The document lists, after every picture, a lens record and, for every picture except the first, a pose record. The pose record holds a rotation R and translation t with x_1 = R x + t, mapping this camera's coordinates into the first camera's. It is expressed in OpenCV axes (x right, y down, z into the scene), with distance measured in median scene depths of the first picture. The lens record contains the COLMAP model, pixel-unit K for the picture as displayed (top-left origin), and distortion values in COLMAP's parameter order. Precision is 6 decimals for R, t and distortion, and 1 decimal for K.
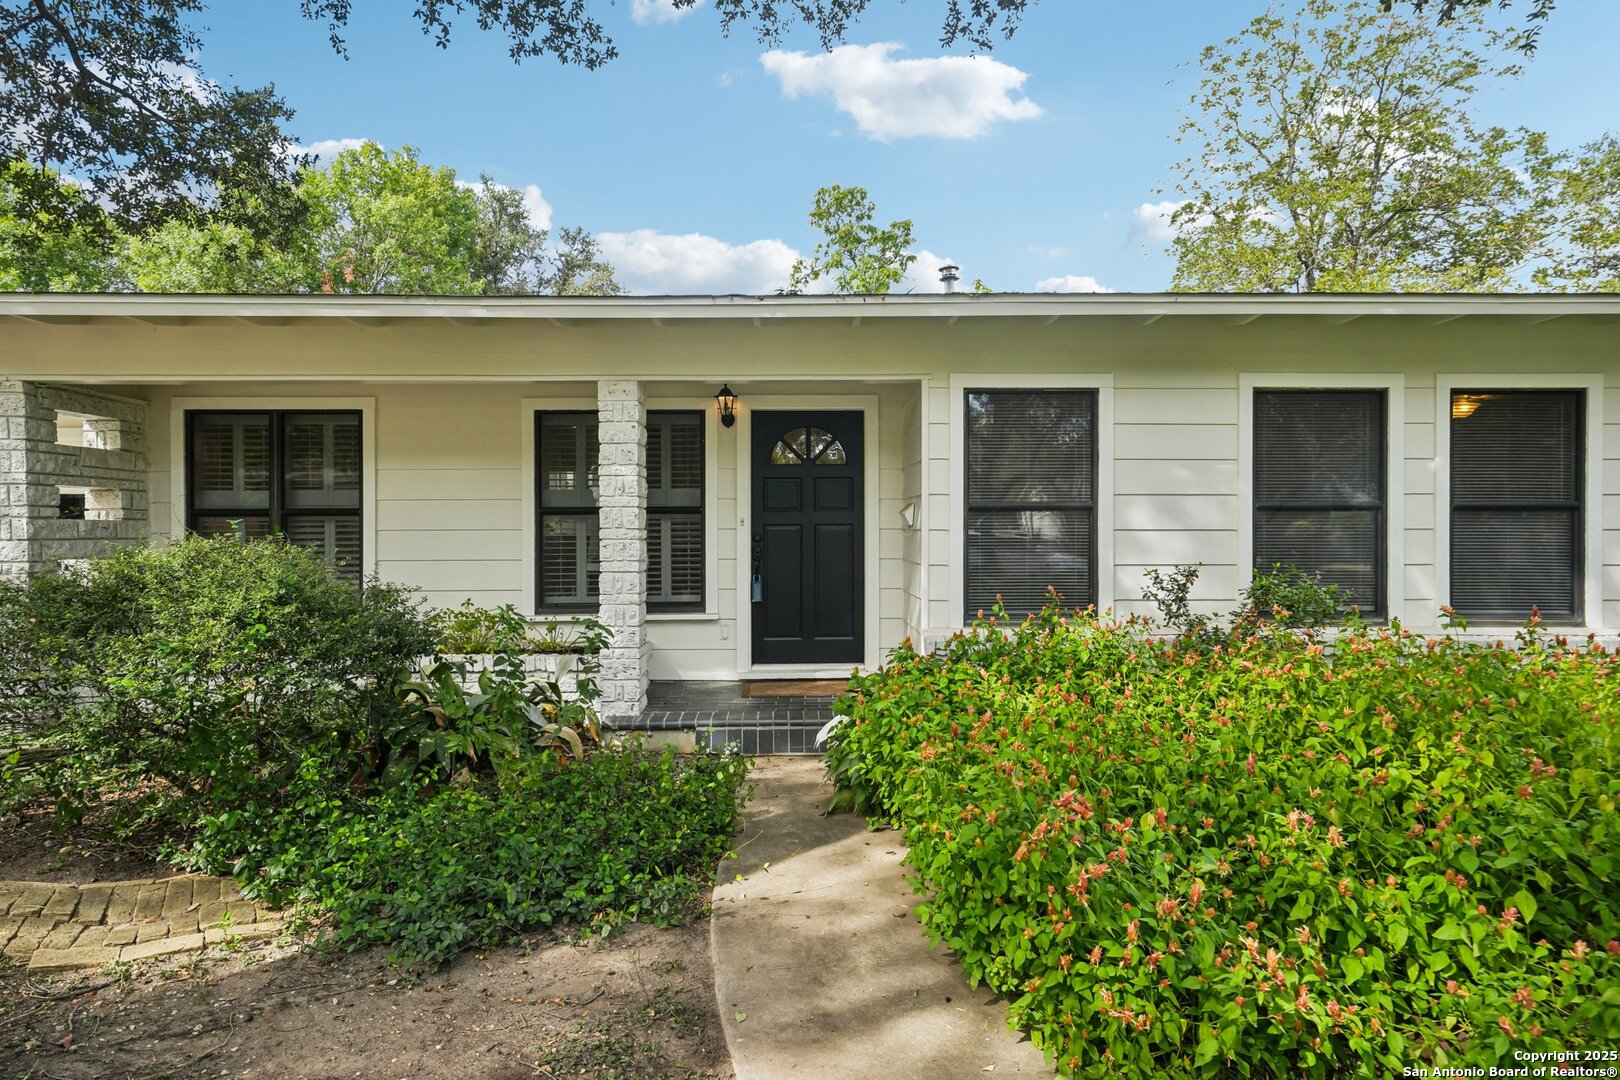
lens RADIAL K [[930.9, 0, 811.7], [0, 930.9, 541.9], [0, 0, 1]] dist [0.021813, 0.000239]
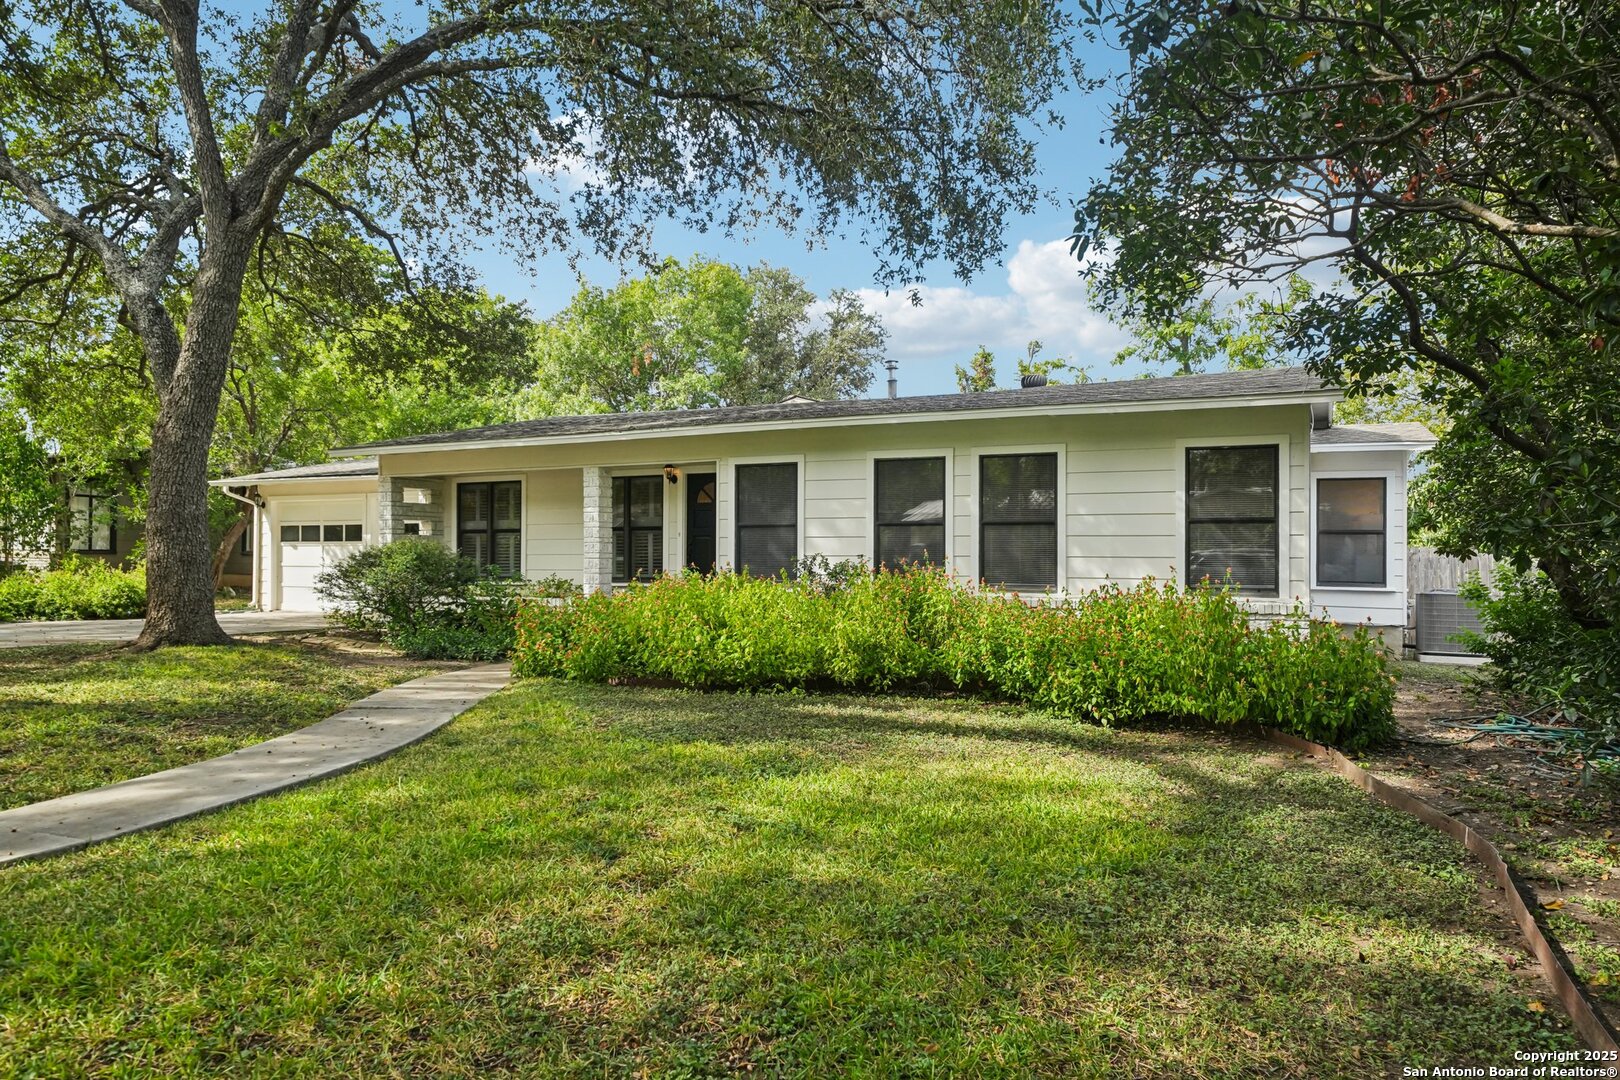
lens RADIAL K [[1086.7, 0, 808.9], [0, 1086.7, 541.4], [0, 0, 1]] dist [0.001148, -0.000182]
pose [[0.889730, -0.002978, -0.456477, 1.164177], [-0.005172, 0.999849, -0.016603, 0.028079], [0.456457, 0.017133, 0.889580, -0.819903]]
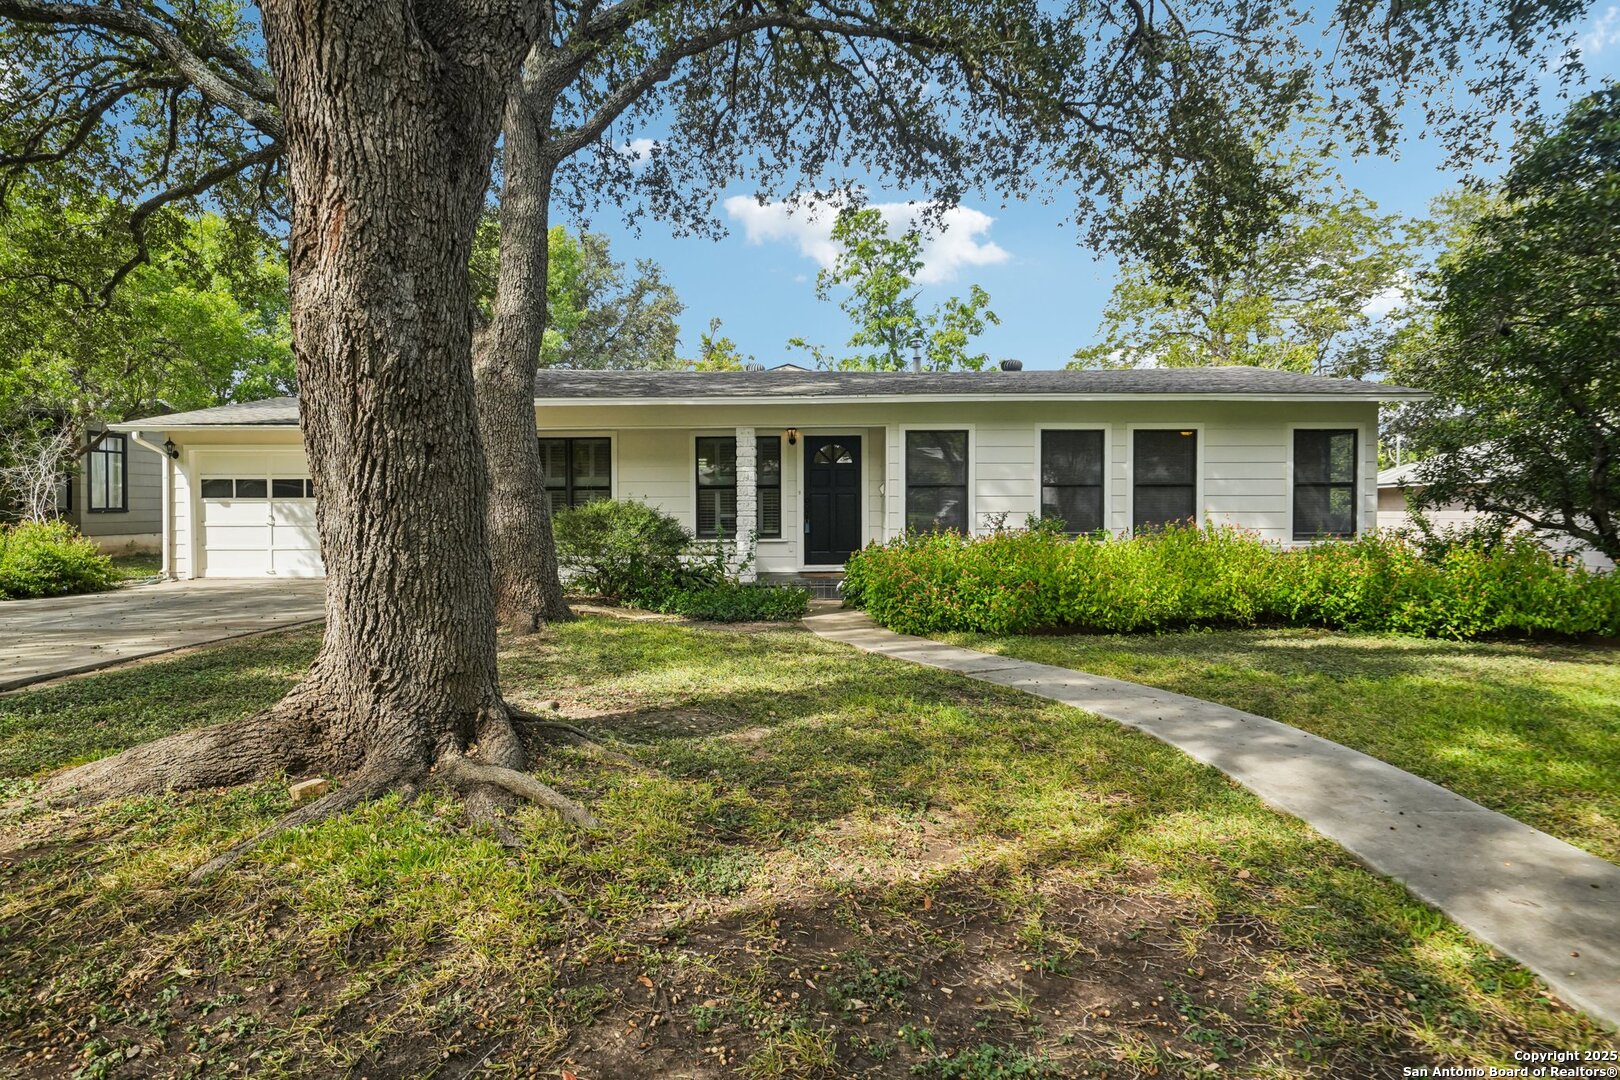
lens RADIAL K [[930.9, 0, 815.3], [0, 930.9, 539.6], [0, 0, 1]] dist [0.021813, 0.000239]
pose [[0.999804, -0.000605, -0.019797, -0.002503], [0.001207, 0.999537, 0.030407, 0.018764], [0.019769, -0.030425, 0.999342, -1.008334]]
